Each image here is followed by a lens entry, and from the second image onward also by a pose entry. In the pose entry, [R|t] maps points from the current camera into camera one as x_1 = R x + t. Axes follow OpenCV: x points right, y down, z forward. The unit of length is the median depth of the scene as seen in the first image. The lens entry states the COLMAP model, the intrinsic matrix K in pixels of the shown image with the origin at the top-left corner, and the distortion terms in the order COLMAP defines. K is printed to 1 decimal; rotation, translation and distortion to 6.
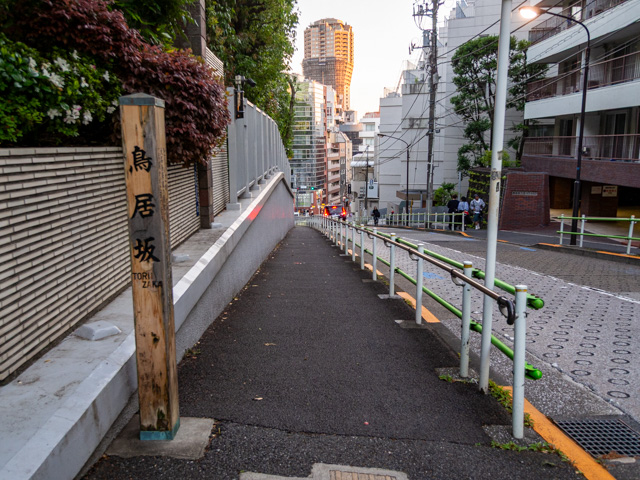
lens RADIAL K [[532.5, 0, 316.4], [0, 532.5, 240.2], [0, 0, 1]] dist [0.007635, 0.003829]
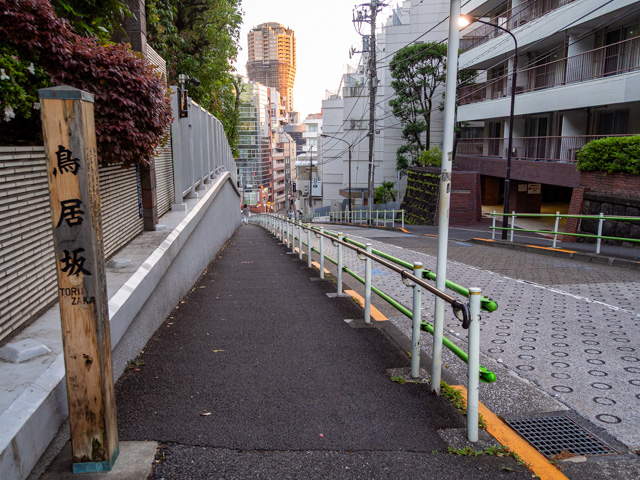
lens RADIAL K [[511.2, 0, 317.3], [0, 511.2, 240.4], [0, 0, 1]] dist [0.006632, -0.002149]
pose [[0.994273, -0.015609, 0.105728, -0.000584], [0.014828, 0.999857, 0.008164, -0.001659], [-0.105840, -0.006549, 0.994362, 0.009180]]
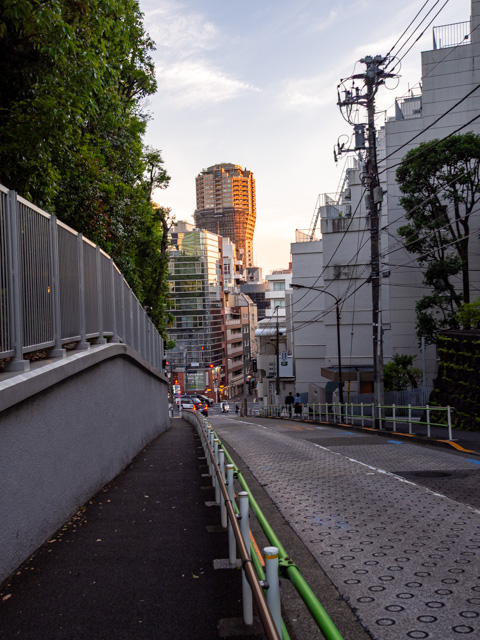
lens RADIAL K [[655.3, 0, 240.0], [0, 655.3, 320.0], [0, 0, 1]] dist [0.017846, 0.015877]
pose [[0.998988, -0.023761, 0.038190, 0.022261], [0.029697, 0.986137, -0.163252, -0.028418], [-0.033782, 0.164221, 0.985845, 0.243412]]
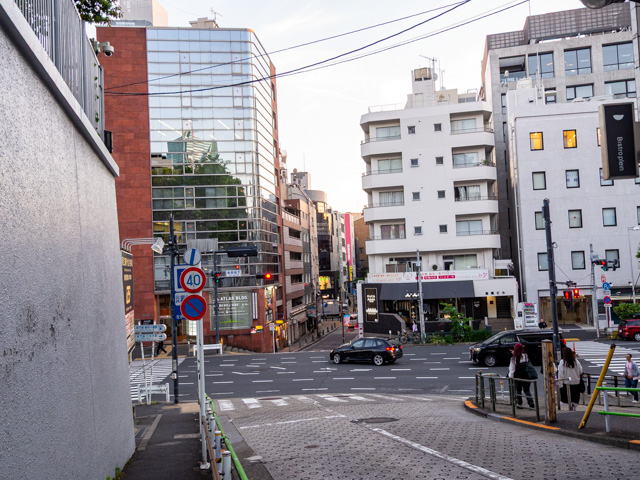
lens RADIAL K [[550.5, 0, 300.9], [0, 550.5, 239.2], [0, 0, 1]] dist [0.185276, 0.001110]
pose [[0.991892, -0.023990, 0.124799, -0.096150], [0.052875, 0.970891, -0.233611, -0.115965], [-0.115561, 0.238316, 0.964288, 2.355667]]
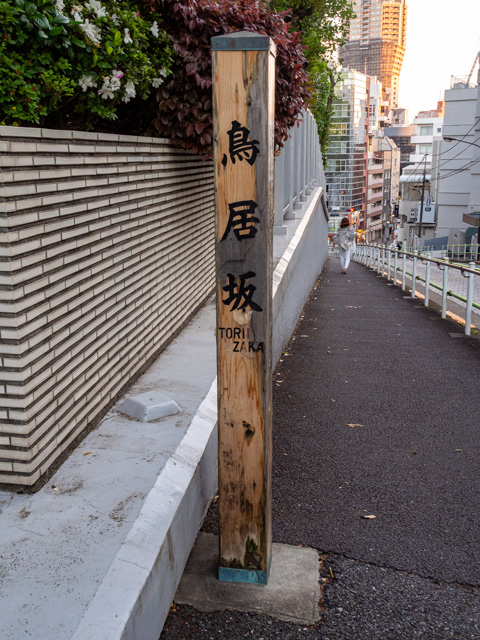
lens RADIAL K [[655.3, 0, 240.0], [0, 655.3, 320.0], [0, 0, 1]] dist [0.017846, 0.015877]
pose [[0.986741, 0.037276, -0.157961, -0.017071], [-0.026185, 0.997081, 0.071719, -0.000347], [0.160174, -0.066631, 0.984837, 0.020616]]
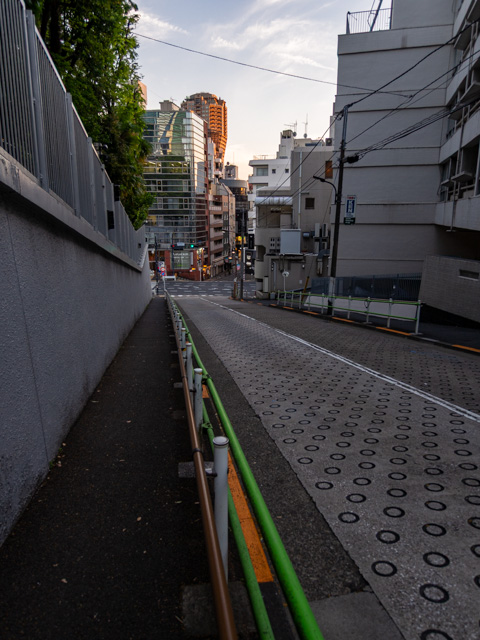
lens RADIAL K [[439.8, 0, 240.0], [0, 439.8, 320.0], [0, 0, 1]] dist [0.001490, 0.000560]
pose [[0.994684, -0.013470, 0.102093, -0.017806], [0.007927, 0.998482, 0.054512, -0.081812], [-0.102672, -0.053413, 0.993280, 1.255396]]
